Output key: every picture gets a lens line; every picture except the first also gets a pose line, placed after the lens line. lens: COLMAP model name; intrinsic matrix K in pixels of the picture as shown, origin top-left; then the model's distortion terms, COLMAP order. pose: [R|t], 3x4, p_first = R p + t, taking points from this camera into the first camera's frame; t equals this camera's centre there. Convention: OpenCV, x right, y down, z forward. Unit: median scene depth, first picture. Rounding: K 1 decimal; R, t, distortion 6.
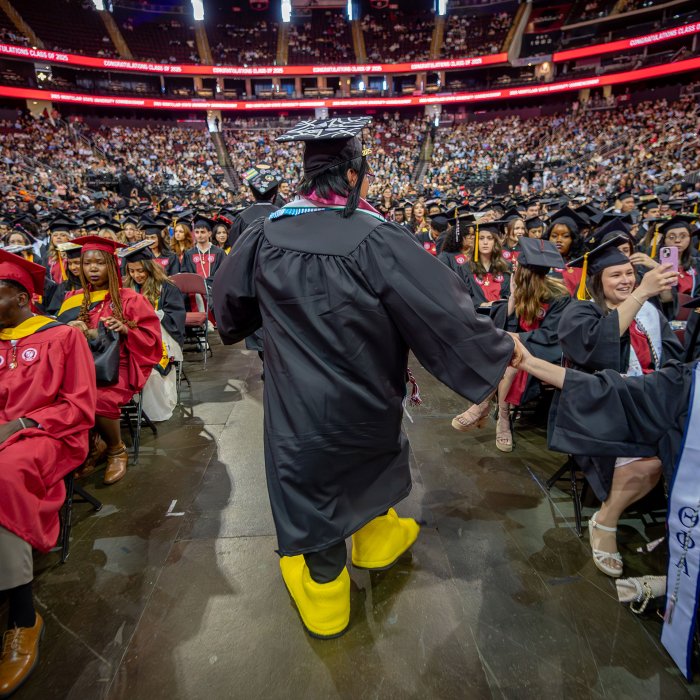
lens RADIAL K [[504.8, 0, 350.0], [0, 504.8, 350.0], [0, 0, 1]] dist [-0.004030, -0.003210]
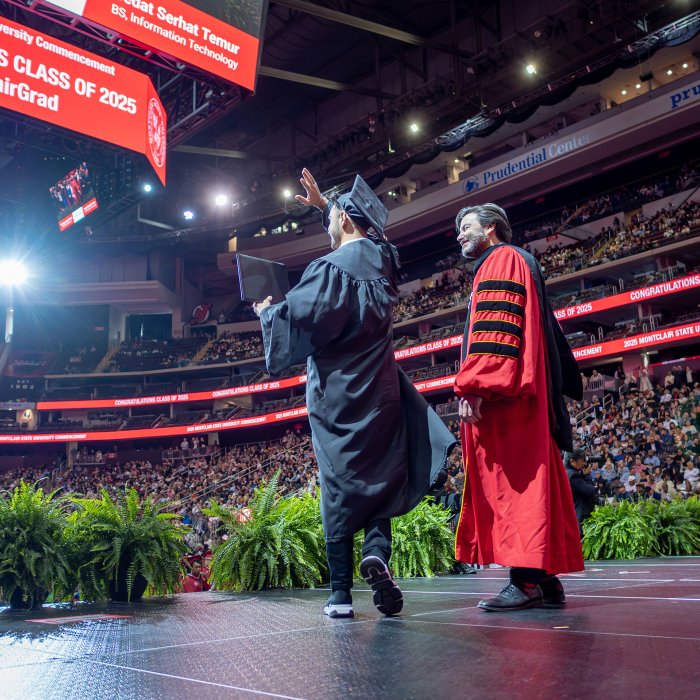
lens RADIAL K [[816.8, 0, 350.0], [0, 816.8, 350.0], [0, 0, 1]] dist [-0.033429, 0.020099]
pose [[0.756408, 0.148950, 0.636915, -0.119749], [0.207800, 0.868562, -0.449910, 0.106596], [-0.620214, 0.472666, 0.626036, -0.323397]]
